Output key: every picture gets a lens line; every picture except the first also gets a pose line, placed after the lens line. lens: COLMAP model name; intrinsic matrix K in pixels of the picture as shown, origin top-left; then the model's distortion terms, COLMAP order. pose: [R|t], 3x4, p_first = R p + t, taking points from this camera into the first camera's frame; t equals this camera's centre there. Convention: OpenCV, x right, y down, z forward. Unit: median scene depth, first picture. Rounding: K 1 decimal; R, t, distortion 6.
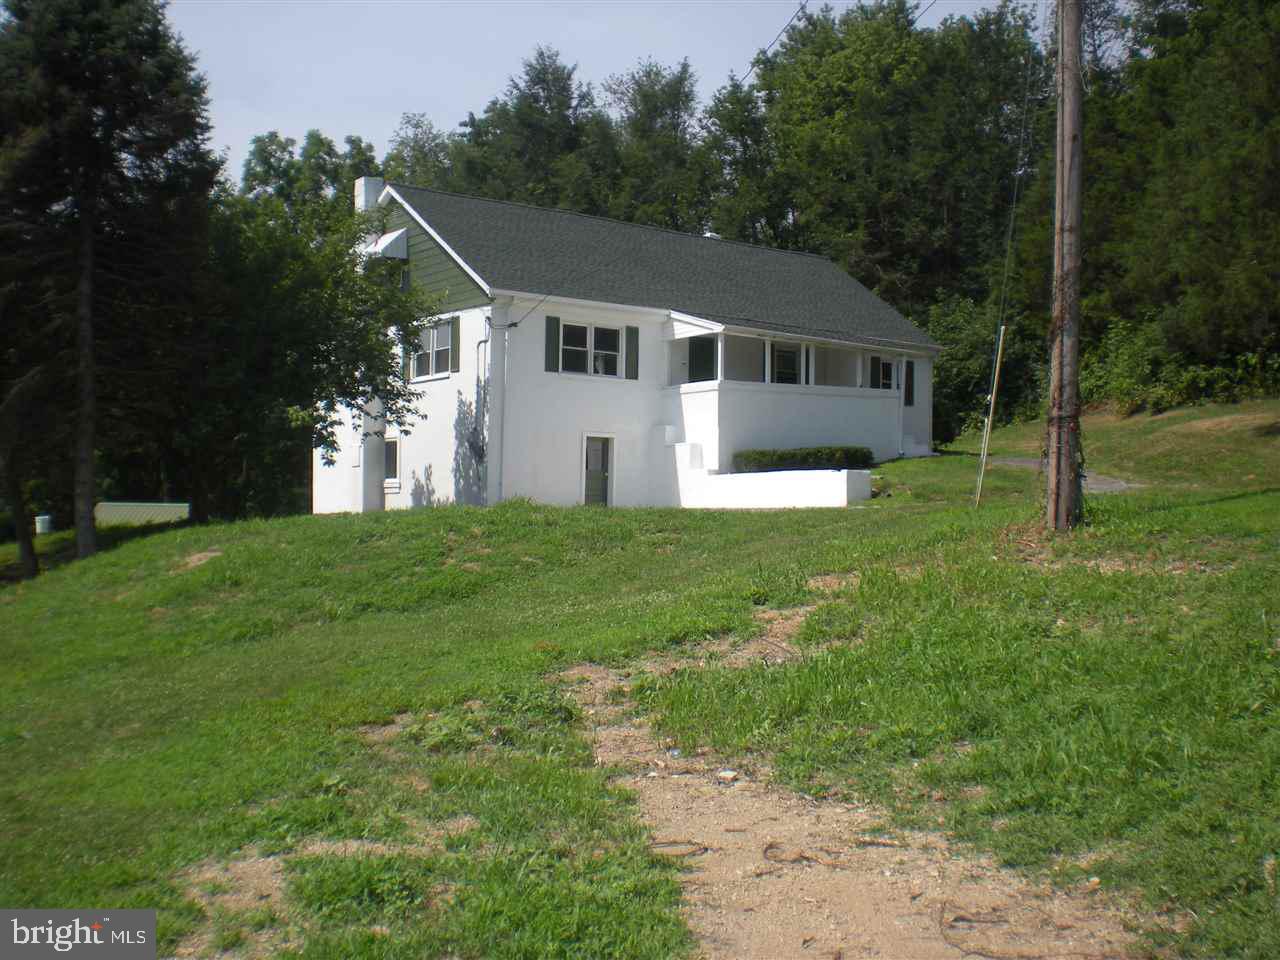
lens RADIAL K [[1440.0, 0, 640.0], [0, 1440.0, 480.0], [0, 0, 1]] dist [-0.074140, -0.198705]
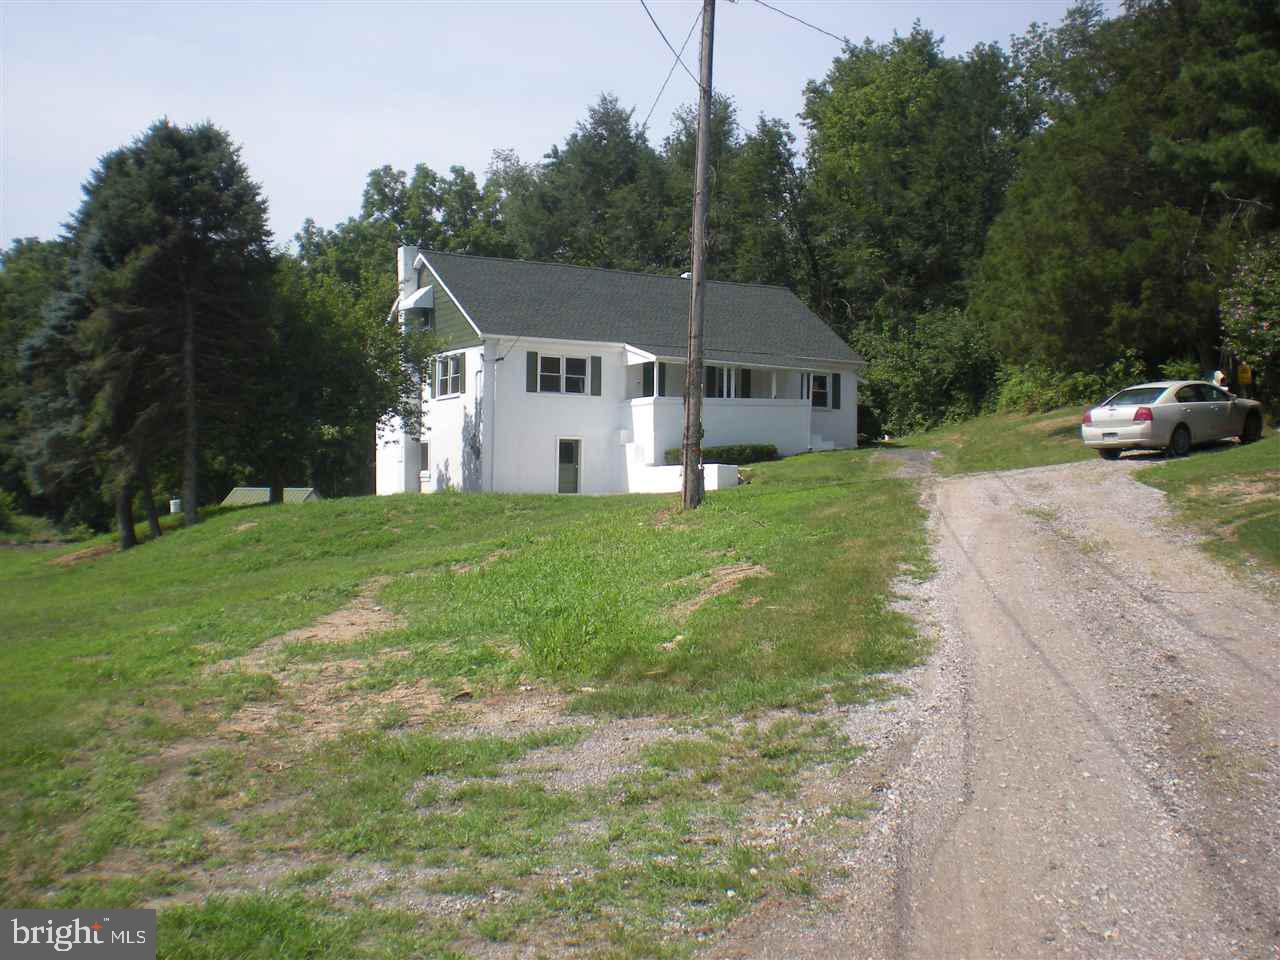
lens RADIAL K [[1440.0, 0, 640.0], [0, 1440.0, 480.0], [0, 0, 1]] dist [-0.074140, -0.198705]
pose [[0.993356, -0.005340, -0.114961, 0.188941], [0.007214, 0.999848, 0.015897, -0.012265], [0.114859, -0.016621, 0.993243, -0.330715]]
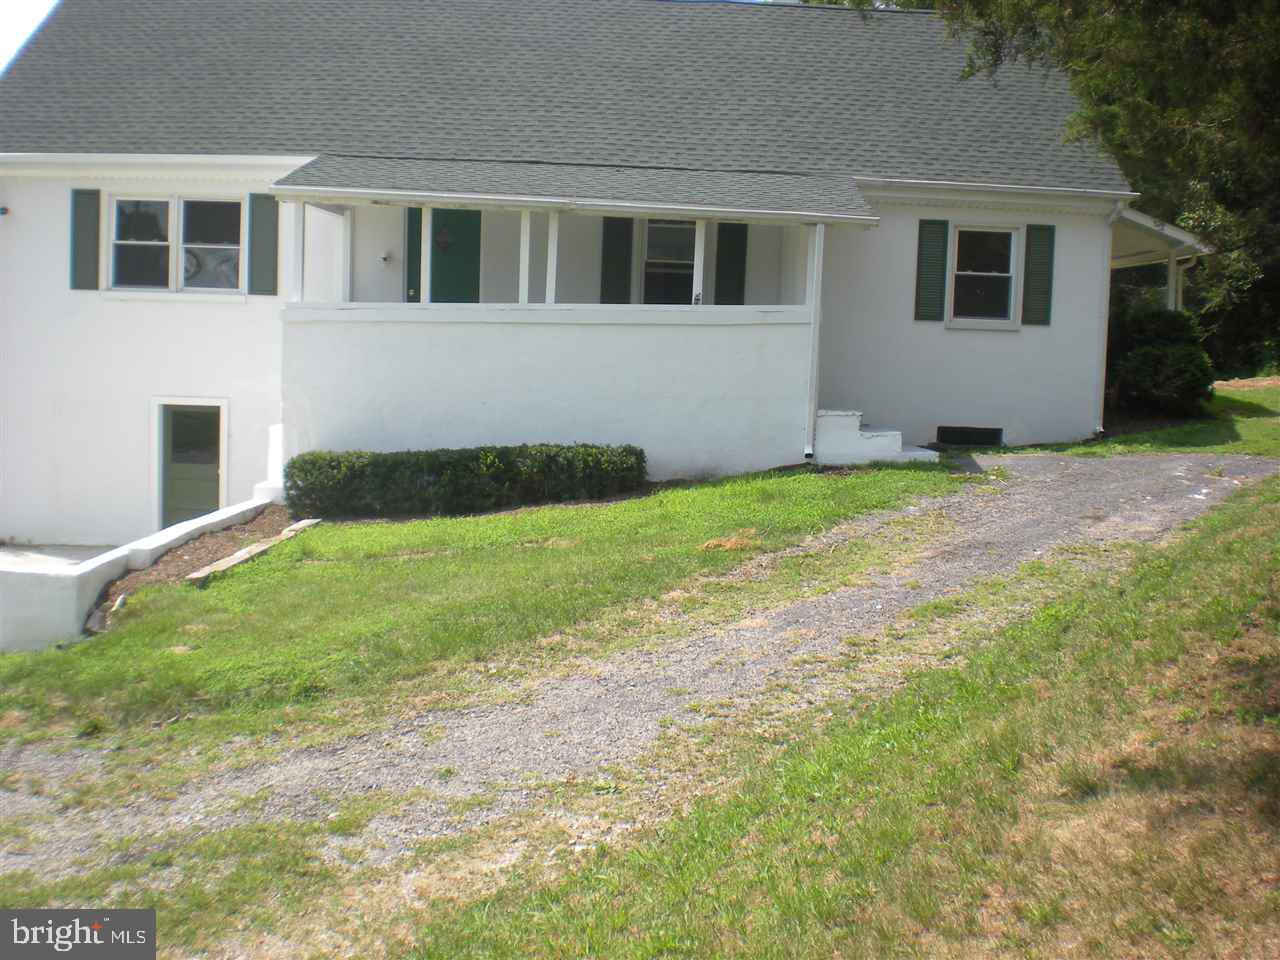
lens RADIAL K [[1440.0, 0, 640.0], [0, 1440.0, 480.0], [0, 0, 1]] dist [-0.074140, -0.198705]
pose [[0.762059, 0.071054, -0.643598, 0.439260], [-0.011972, 0.995337, 0.095710, -0.054201], [0.647397, -0.065231, 0.759356, 0.688619]]
